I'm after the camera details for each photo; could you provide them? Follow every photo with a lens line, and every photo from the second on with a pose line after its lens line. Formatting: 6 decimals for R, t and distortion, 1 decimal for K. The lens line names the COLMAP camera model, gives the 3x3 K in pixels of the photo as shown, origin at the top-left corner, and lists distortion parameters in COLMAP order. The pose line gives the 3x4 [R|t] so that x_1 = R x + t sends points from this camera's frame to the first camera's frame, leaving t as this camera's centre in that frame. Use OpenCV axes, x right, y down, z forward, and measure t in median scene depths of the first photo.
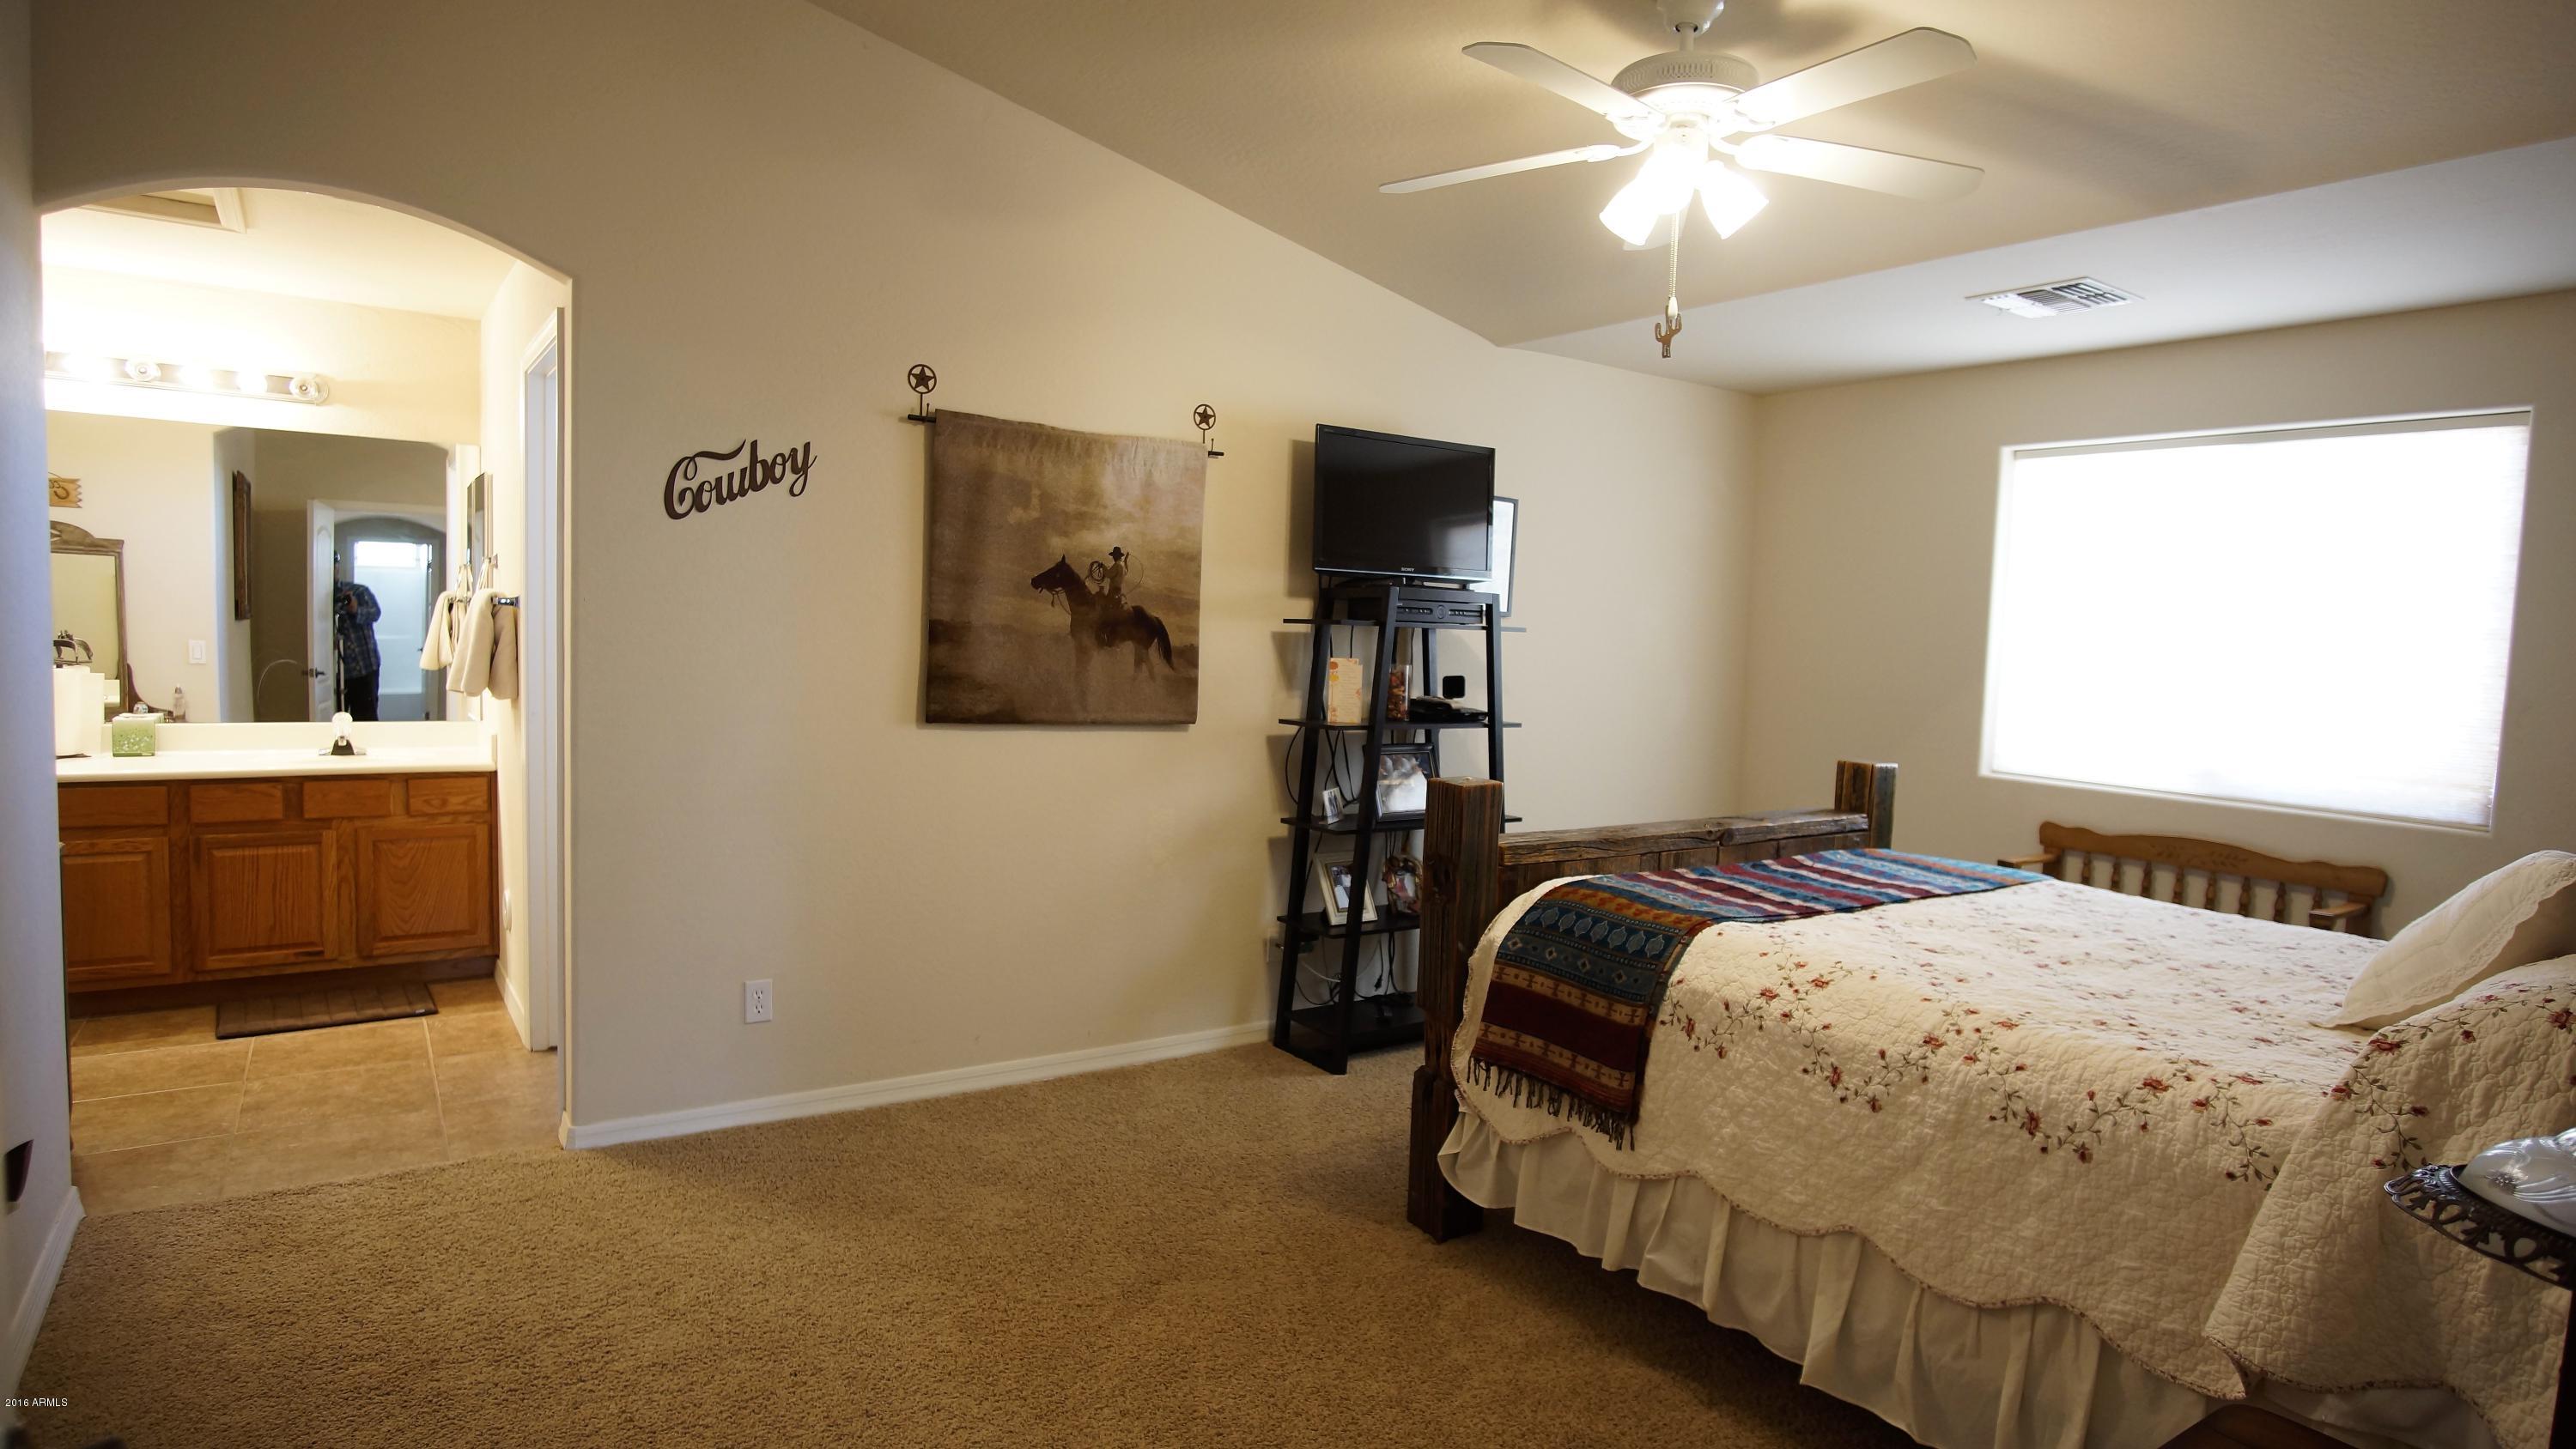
lens RADIAL K [[1380.6, 0, 1302.4], [0, 1380.6, 717.4], [0, 0, 1]] dist [-0.036808, 0.011279]
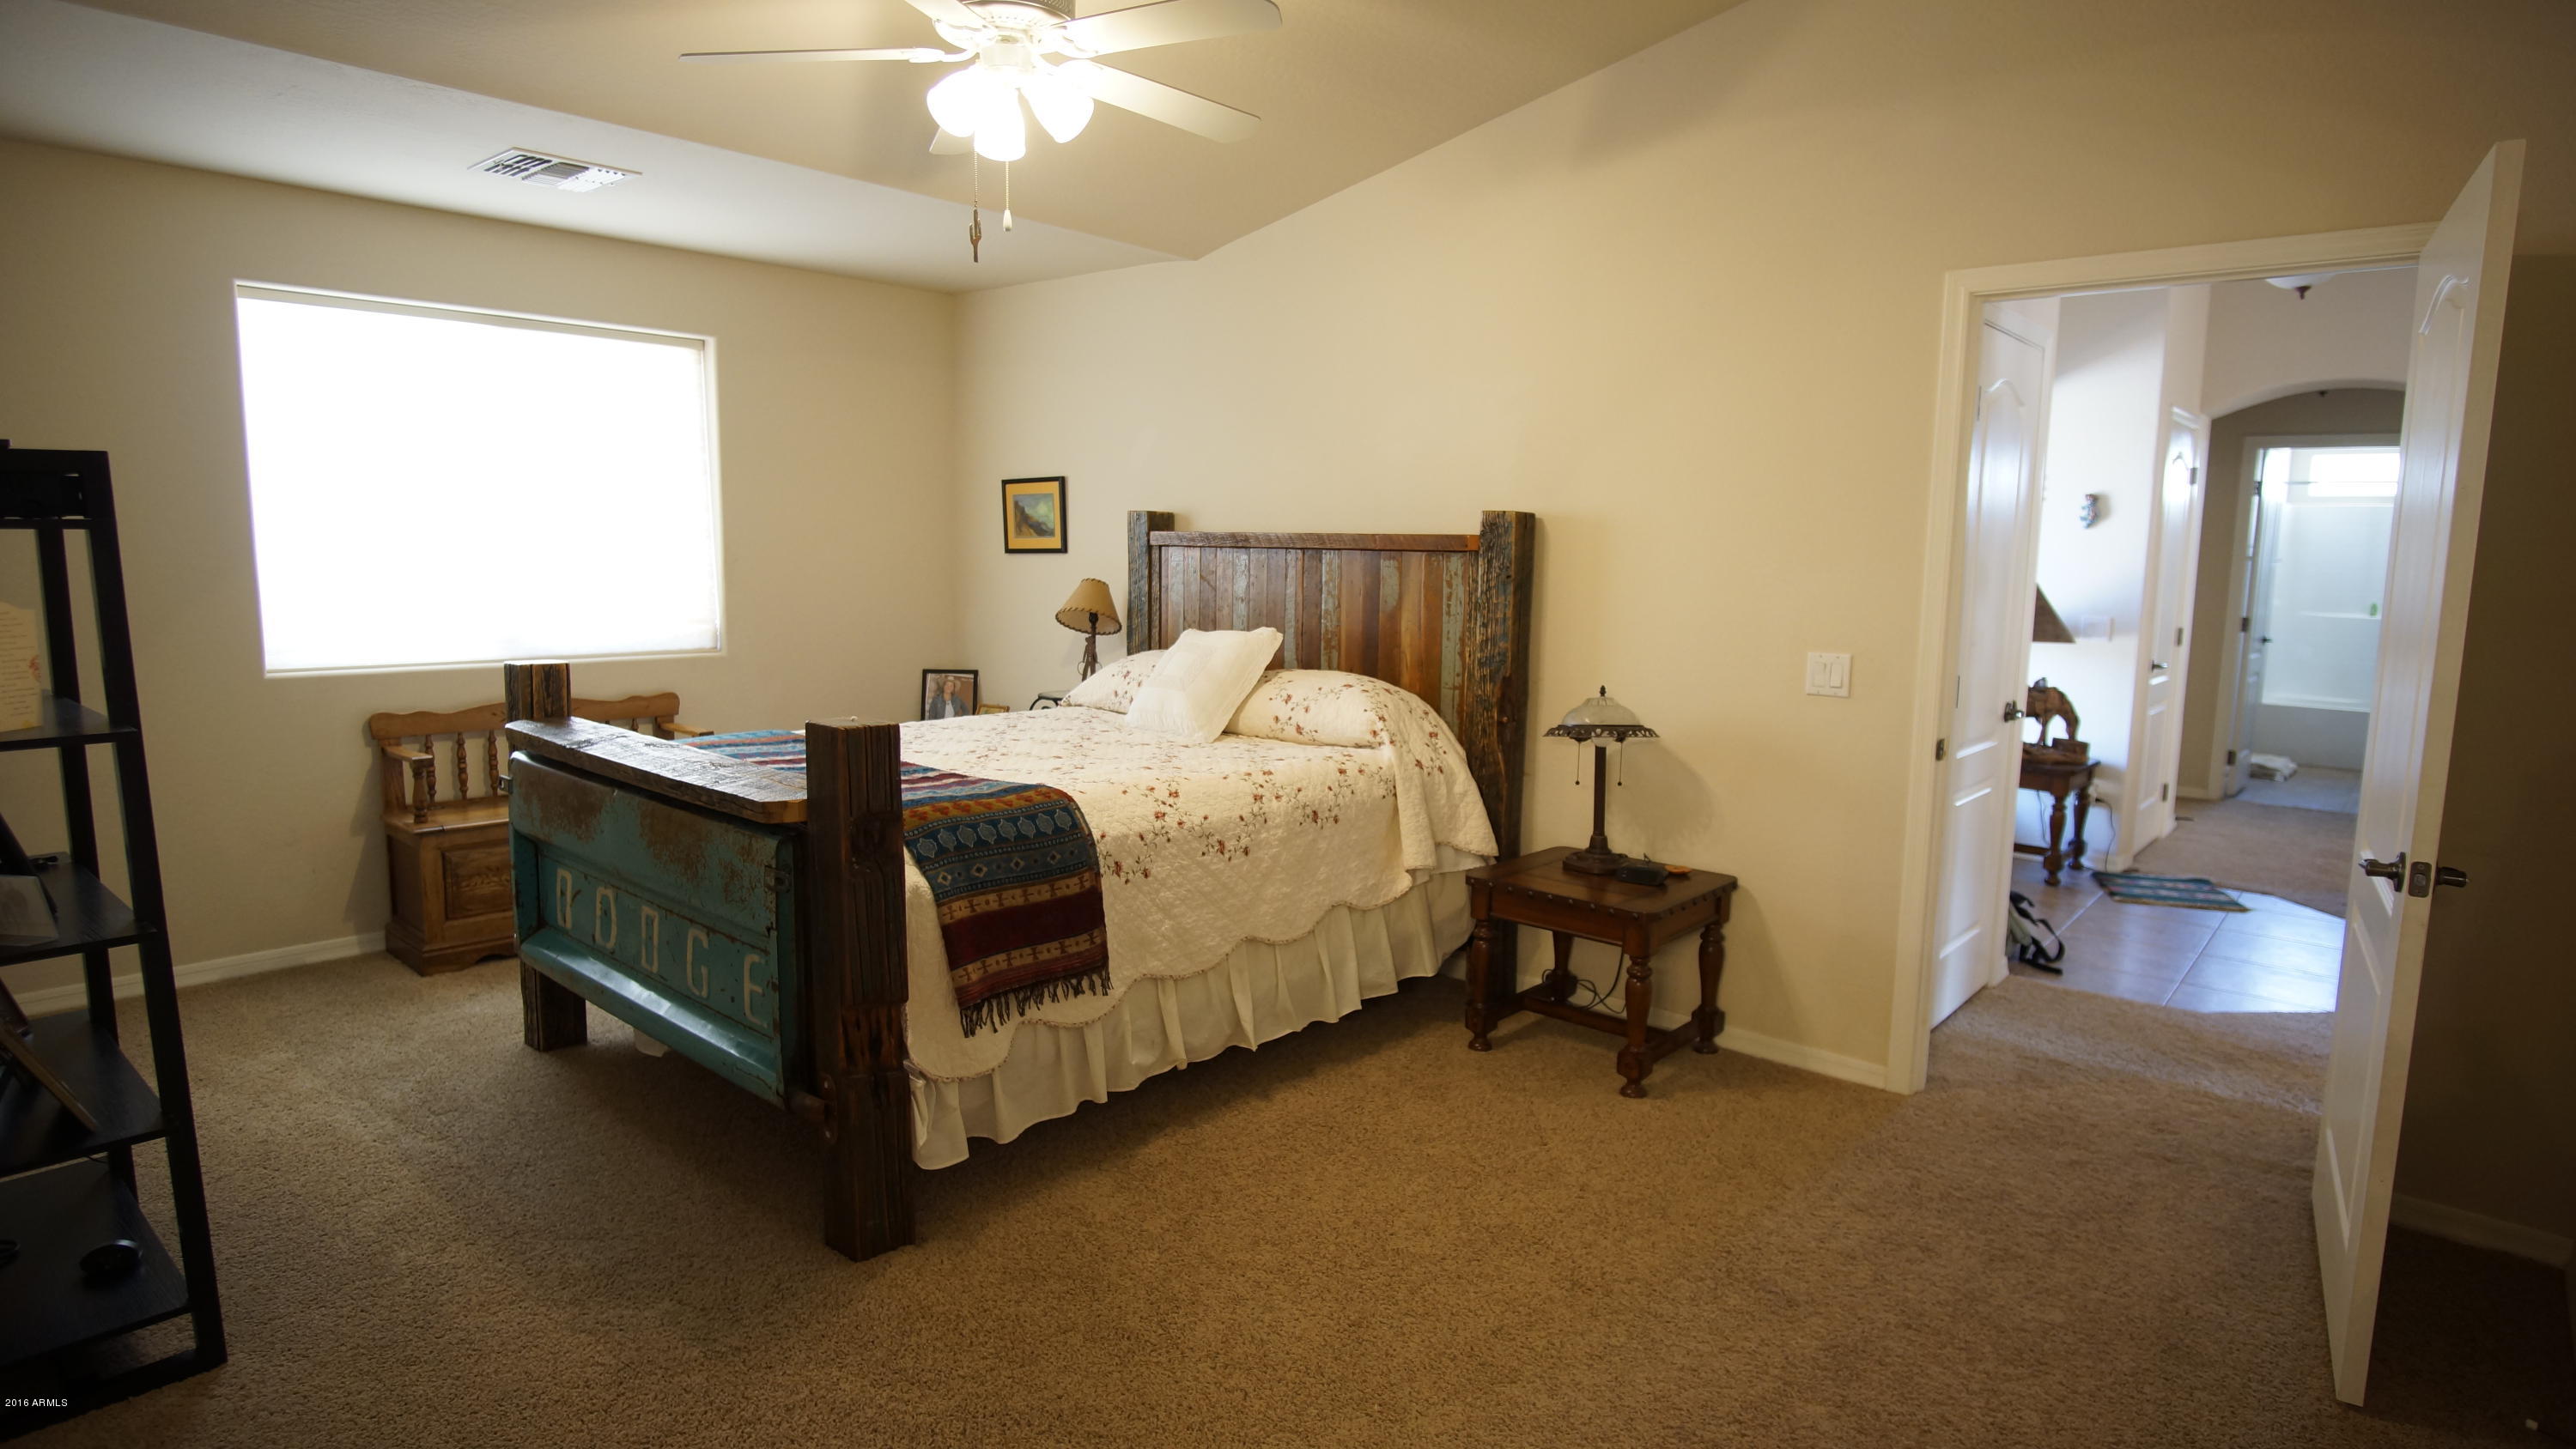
lens RADIAL K [[1380.6, 0, 1293.8], [0, 1380.6, 720.9], [0, 0, 1]] dist [-0.036808, 0.011279]
pose [[-0.242562, -0.169998, 0.955125, -0.874385], [0.038492, 0.982066, 0.184569, -0.115298], [-0.969372, 0.081534, -0.231668, 1.113399]]
